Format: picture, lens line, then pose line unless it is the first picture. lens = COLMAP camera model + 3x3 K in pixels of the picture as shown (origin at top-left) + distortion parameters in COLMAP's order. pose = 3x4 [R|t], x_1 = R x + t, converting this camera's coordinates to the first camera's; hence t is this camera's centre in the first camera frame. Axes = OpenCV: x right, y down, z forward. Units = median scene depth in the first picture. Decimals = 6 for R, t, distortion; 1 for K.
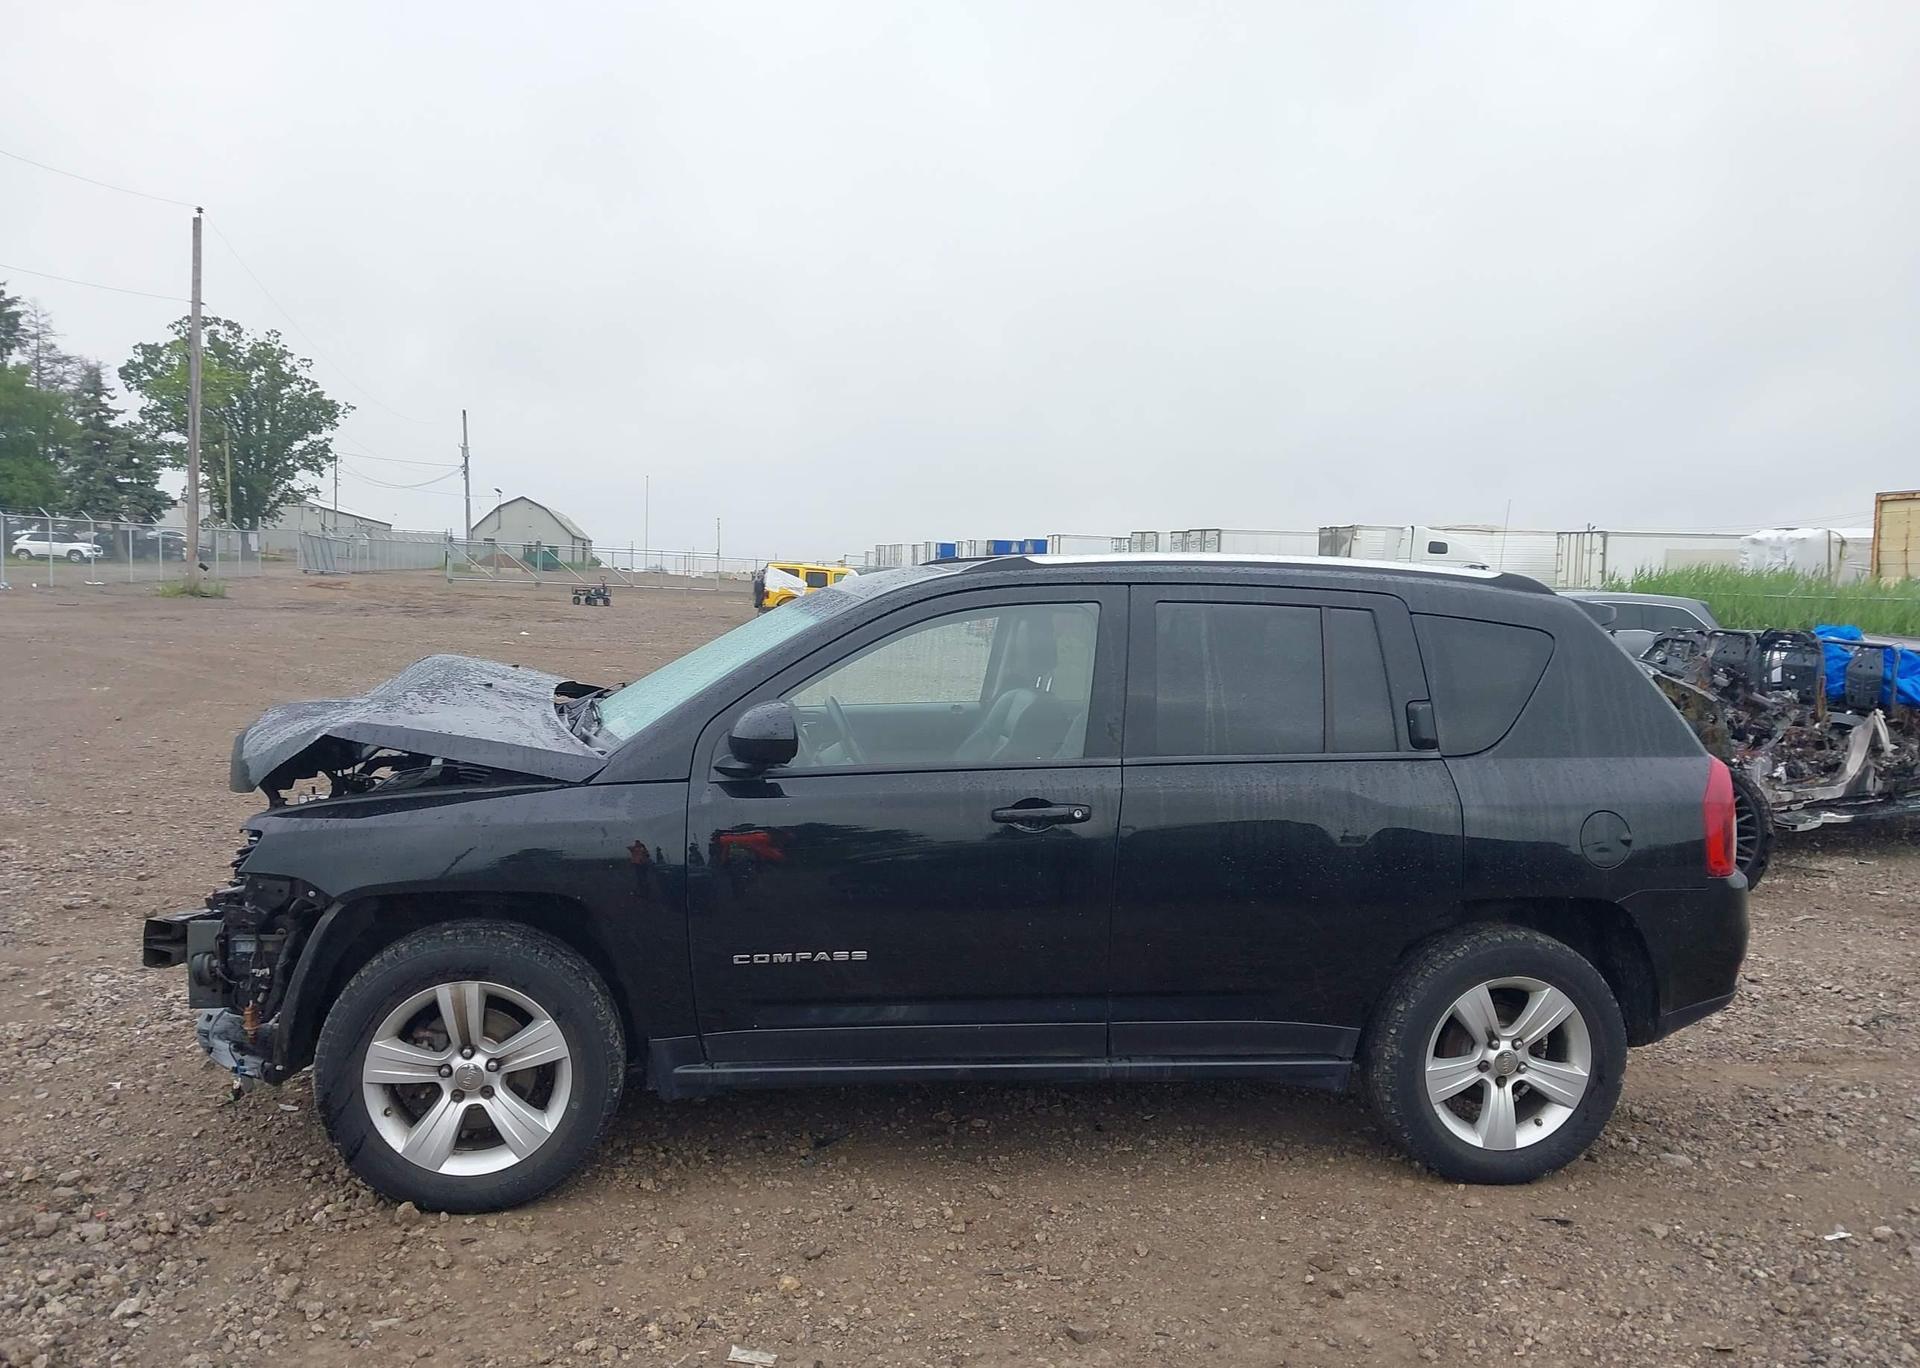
lens RADIAL K [[1502.0, 0, 981.6], [0, 1502.0, 682.0], [0, 0, 1]] dist [0.052803, -0.073045]
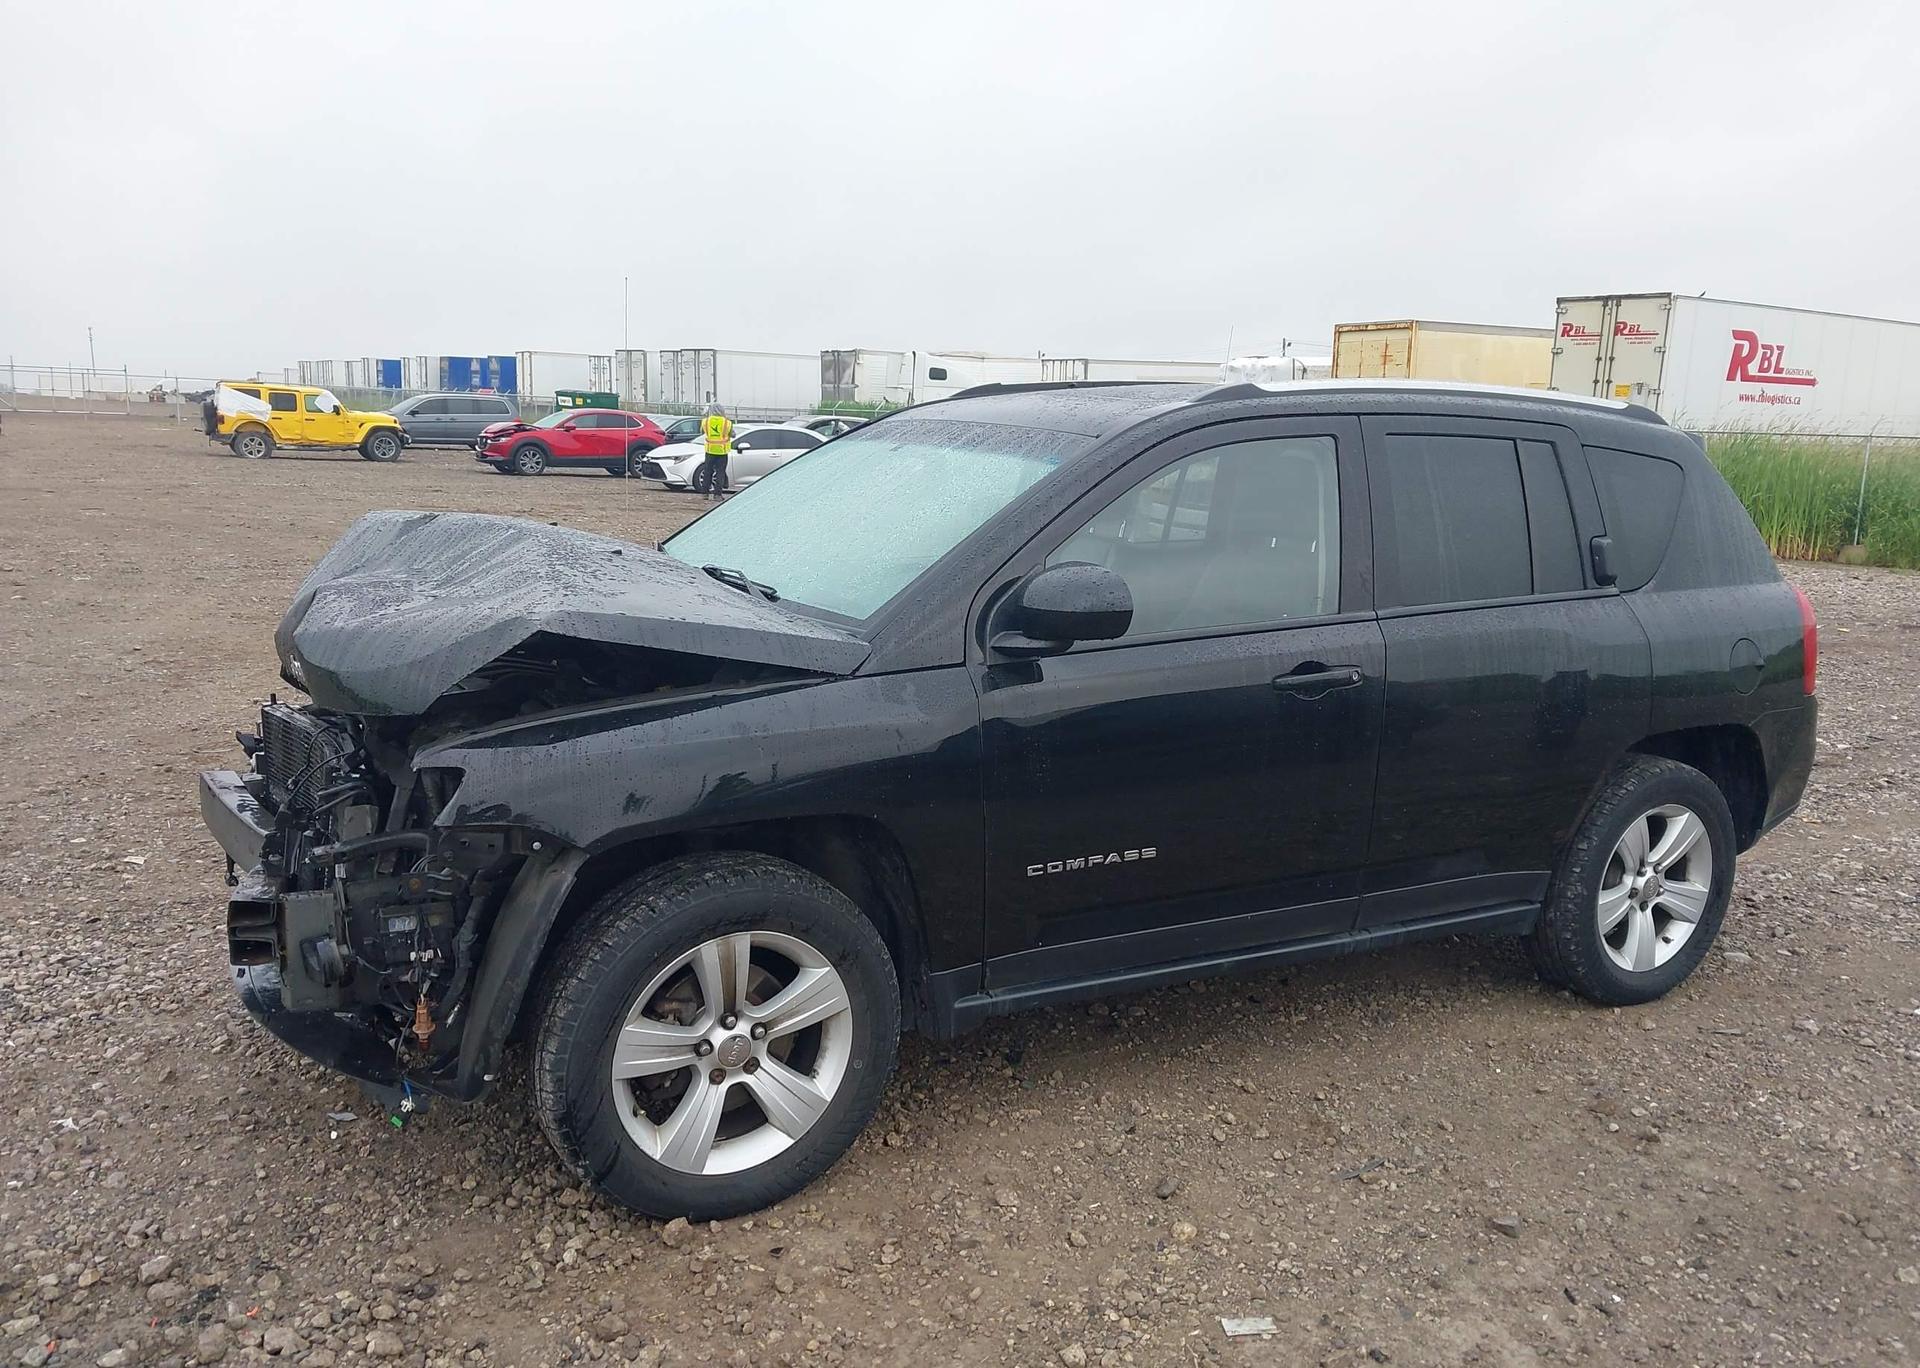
lens RADIAL K [[1513.6, 0, 967.7], [0, 1513.6, 687.0], [0, 0, 1]] dist [0.026614, -0.034152]
pose [[0.938269, -0.063516, 0.340024, -0.430254], [0.023086, 0.992304, 0.121657, -0.019727], [-0.345134, -0.106297, 0.932514, 0.212733]]
